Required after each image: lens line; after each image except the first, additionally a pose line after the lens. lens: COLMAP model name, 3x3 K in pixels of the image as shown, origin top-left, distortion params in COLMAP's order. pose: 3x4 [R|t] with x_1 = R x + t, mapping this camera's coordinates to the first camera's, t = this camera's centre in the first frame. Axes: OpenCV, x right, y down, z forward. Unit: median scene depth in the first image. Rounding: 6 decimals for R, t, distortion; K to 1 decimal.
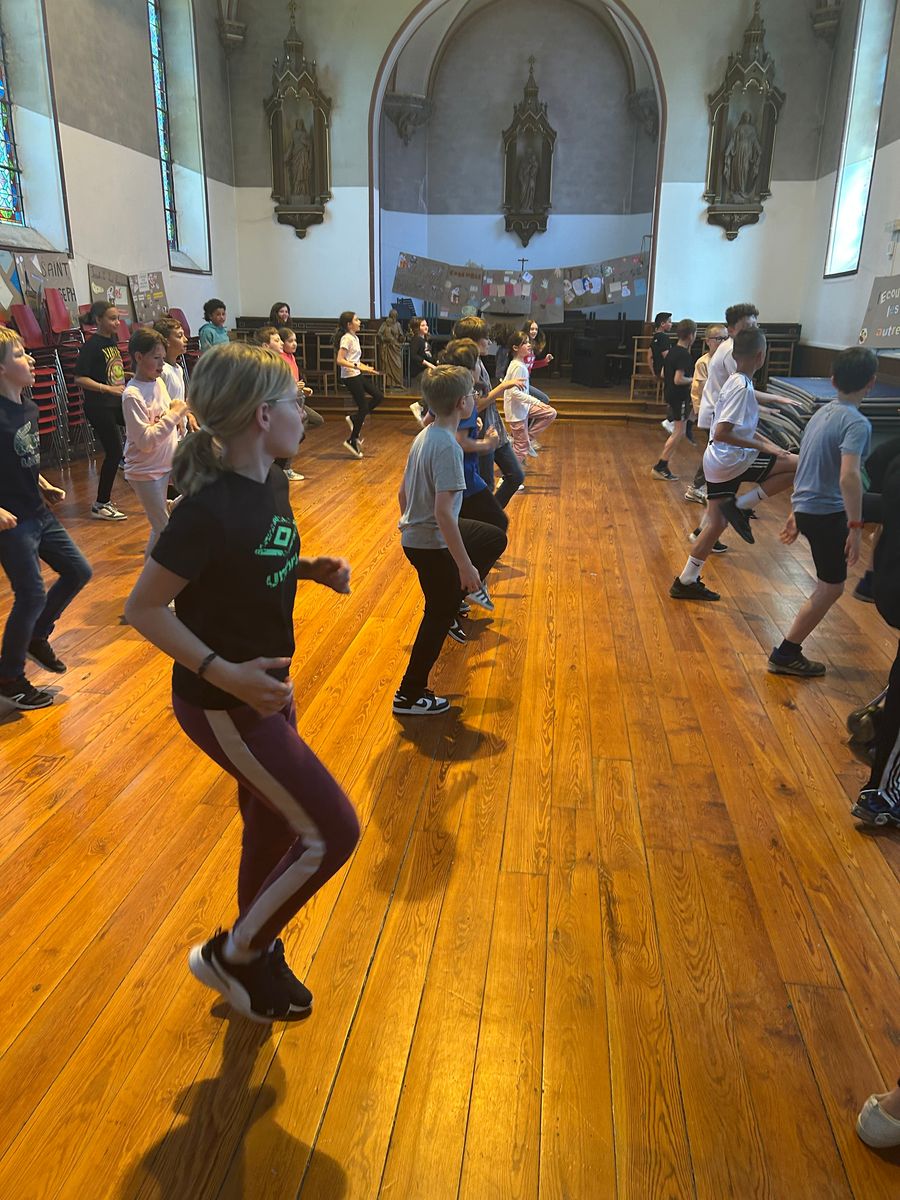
lens RADIAL K [[860.4, 0, 450.0], [0, 860.4, 600.0], [0, 0, 1]] dist [0.005148, 0.001126]
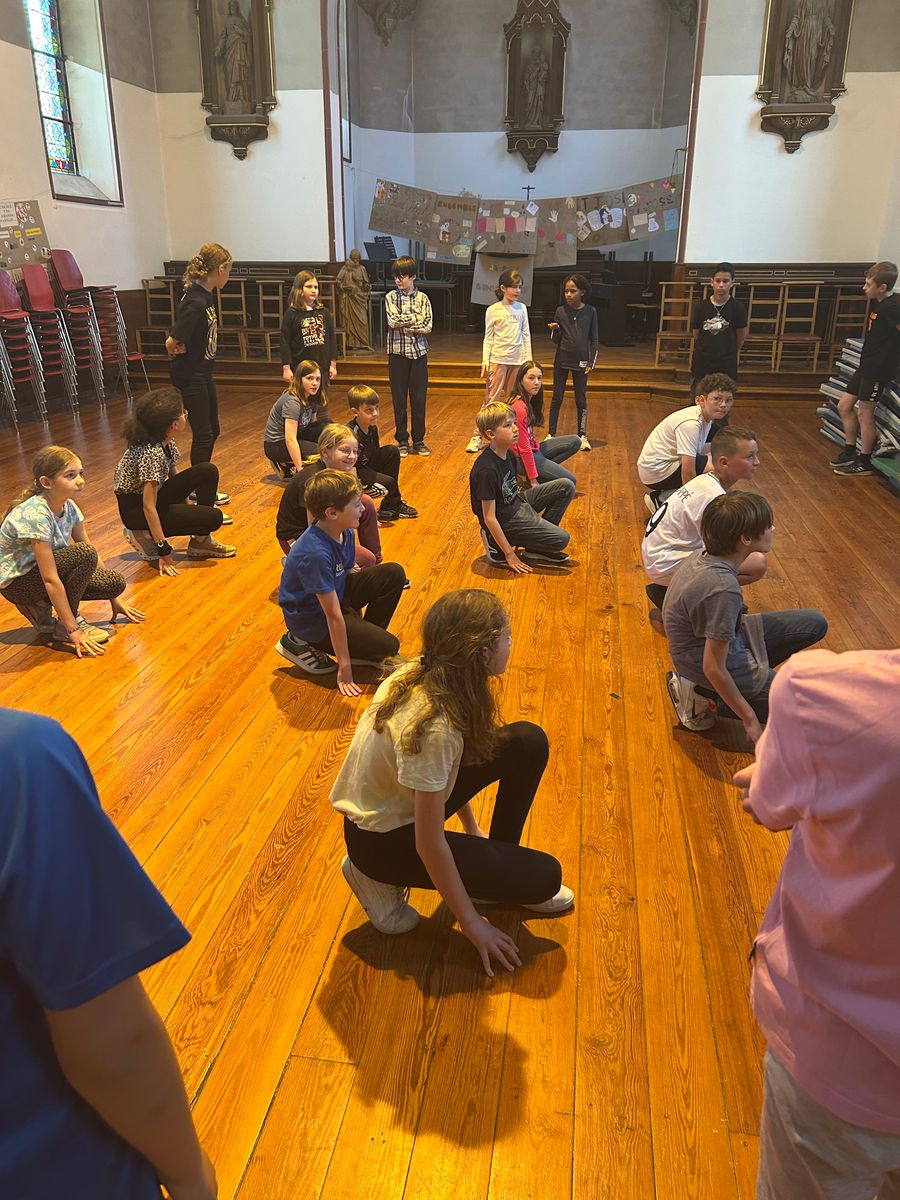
lens RADIAL K [[860.4, 0, 450.0], [0, 860.4, 600.0], [0, 0, 1]] dist [0.005148, 0.001126]
pose [[0.999537, 0.003628, -0.030216, 0.040465], [-0.001868, 0.998310, 0.058090, -0.054639], [0.030376, -0.058007, 0.997854, 0.171200]]
